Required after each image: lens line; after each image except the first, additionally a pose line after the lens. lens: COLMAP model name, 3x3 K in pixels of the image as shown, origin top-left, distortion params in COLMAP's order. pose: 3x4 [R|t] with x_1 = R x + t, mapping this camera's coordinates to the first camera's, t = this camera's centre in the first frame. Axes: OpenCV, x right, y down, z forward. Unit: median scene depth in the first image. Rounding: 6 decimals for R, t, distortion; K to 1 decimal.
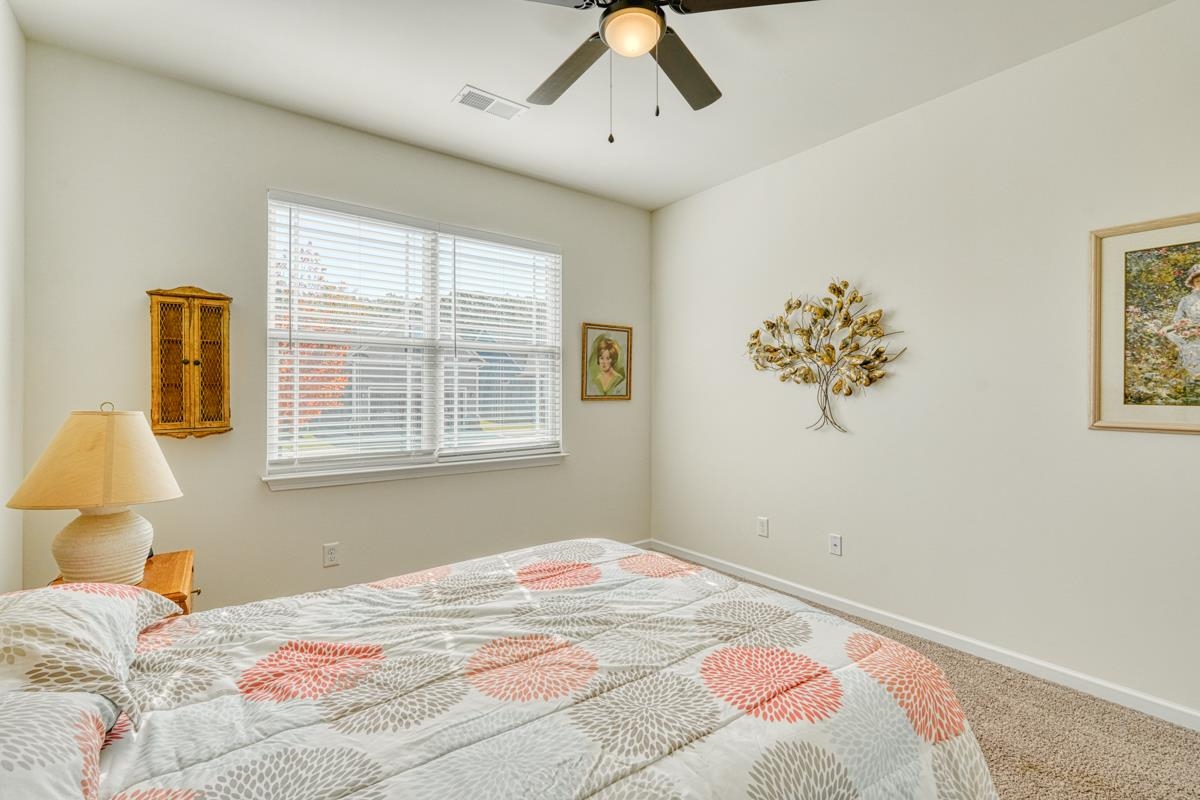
lens RADIAL K [[530.6, 0, 596.8], [0, 530.6, 390.0], [0, 0, 1]] dist [-0.016496, 0.007895]
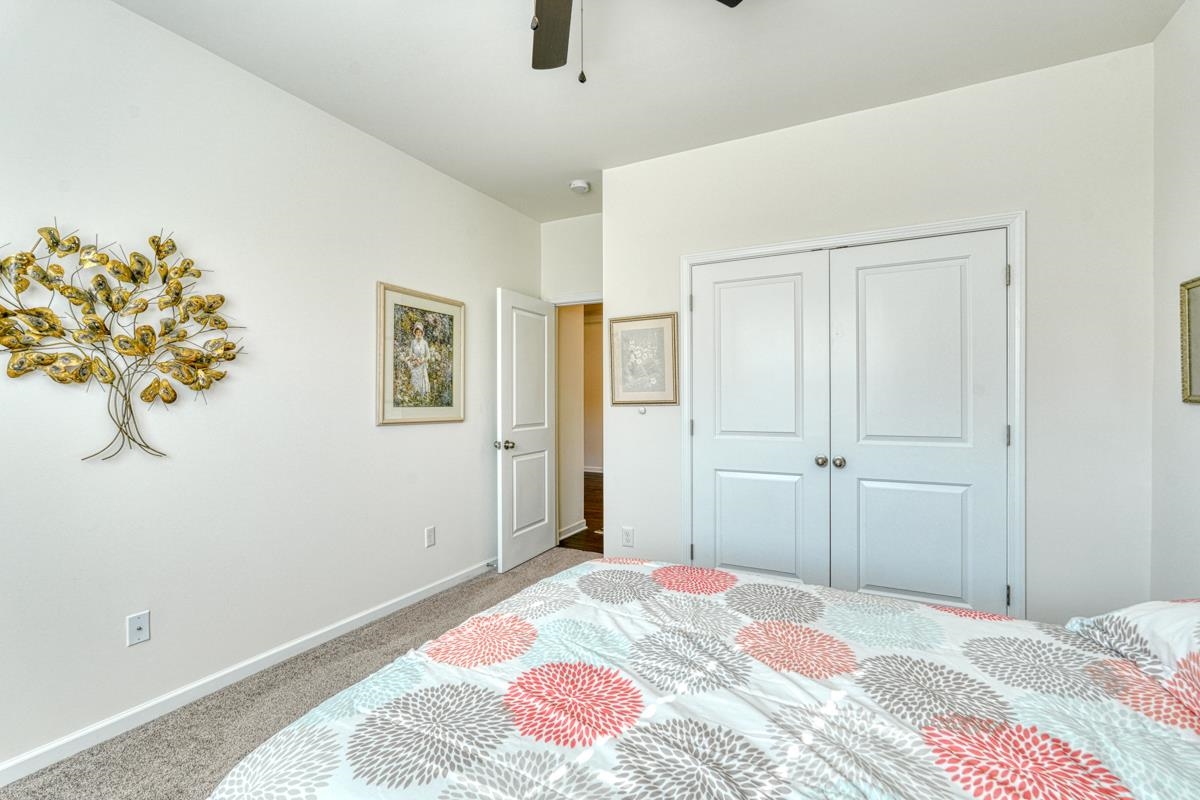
lens RADIAL K [[526.7, 0, 598.1], [0, 526.7, 400.1], [0, 0, 1]] dist [-0.015800, 0.007649]
pose [[-0.429480, -0.000688, 0.903076, -0.406836], [-0.003863, 0.999992, -0.001076, 0.005436], [-0.903068, -0.003951, -0.429479, 0.803435]]
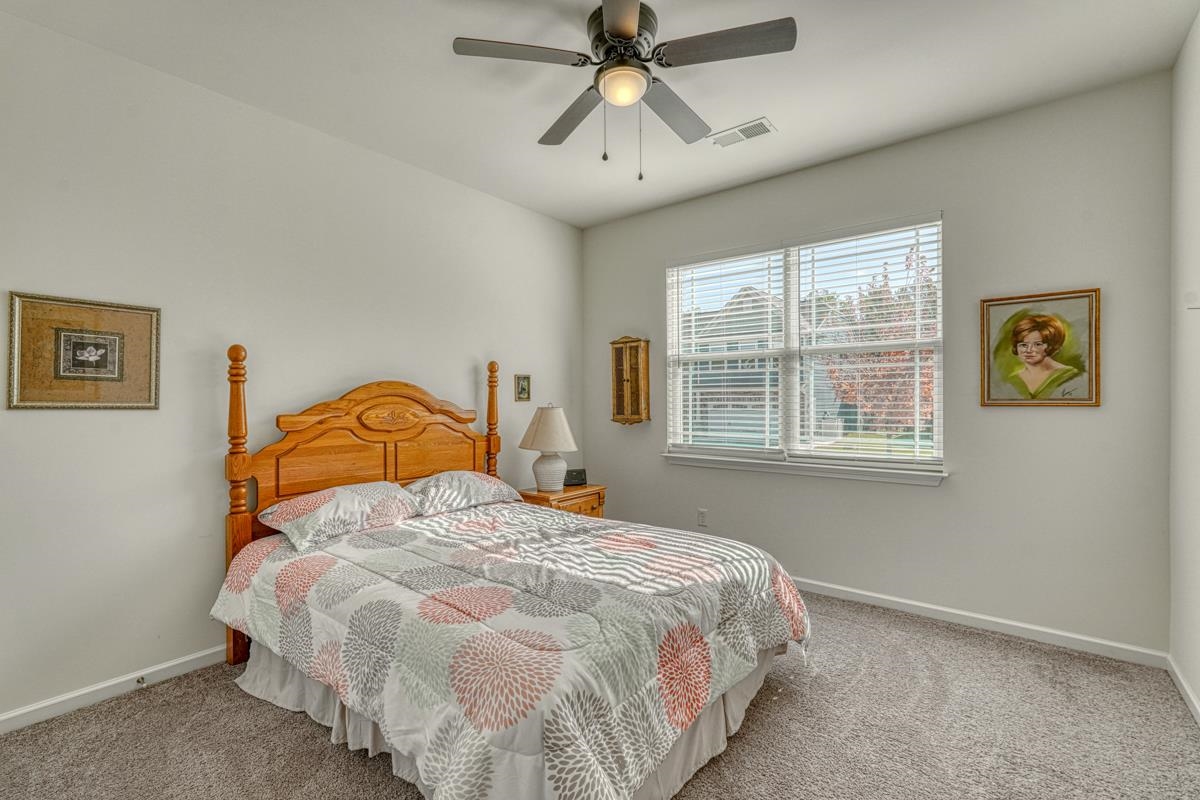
lens RADIAL K [[530.6, 0, 596.8], [0, 530.6, 390.0], [0, 0, 1]] dist [-0.016496, 0.007895]
pose [[0.237433, -0.016249, -0.971268, 0.740614], [0.012726, 0.999826, -0.013616, 0.000847], [0.971321, -0.009127, 0.237598, 0.415031]]
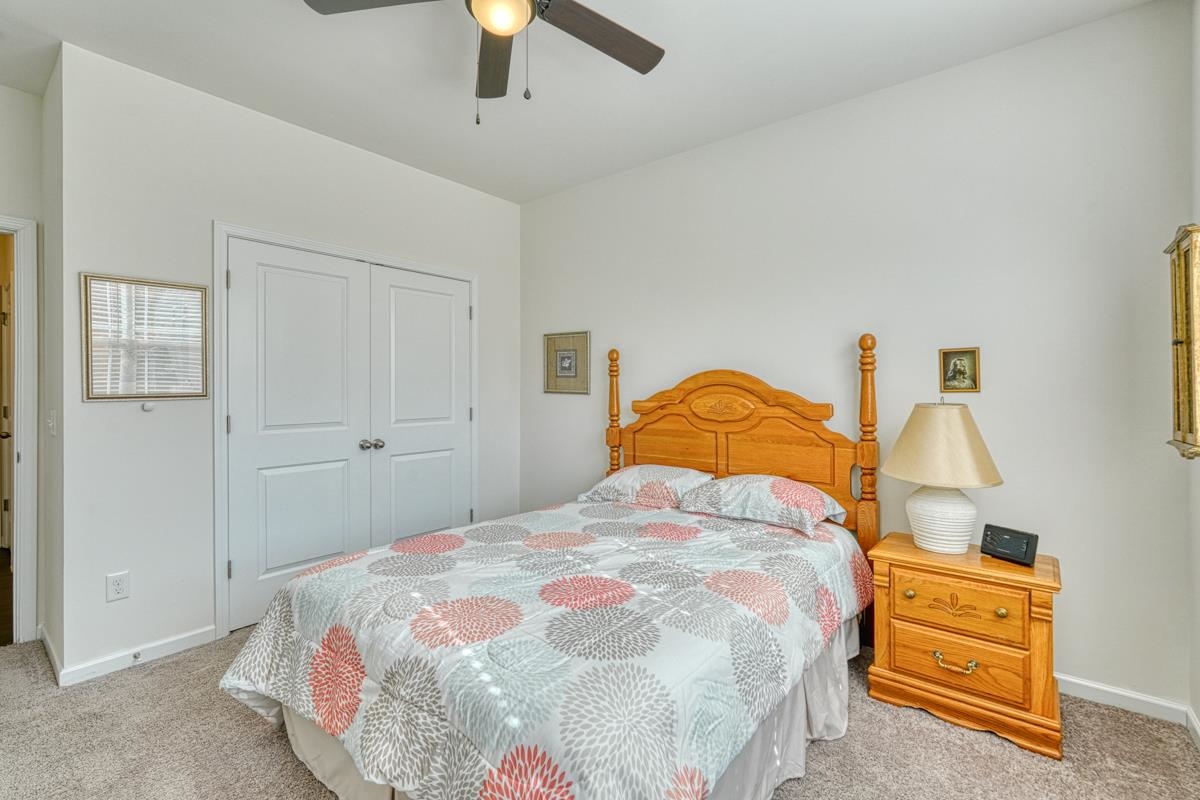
lens RADIAL K [[530.6, 0, 596.8], [0, 530.6, 390.0], [0, 0, 1]] dist [-0.016496, 0.007895]
pose [[-0.970713, 0.003767, -0.240212, 0.080726], [0.004946, 0.999978, -0.004307, 0.005661], [0.240190, -0.005369, -0.970711, 1.225759]]
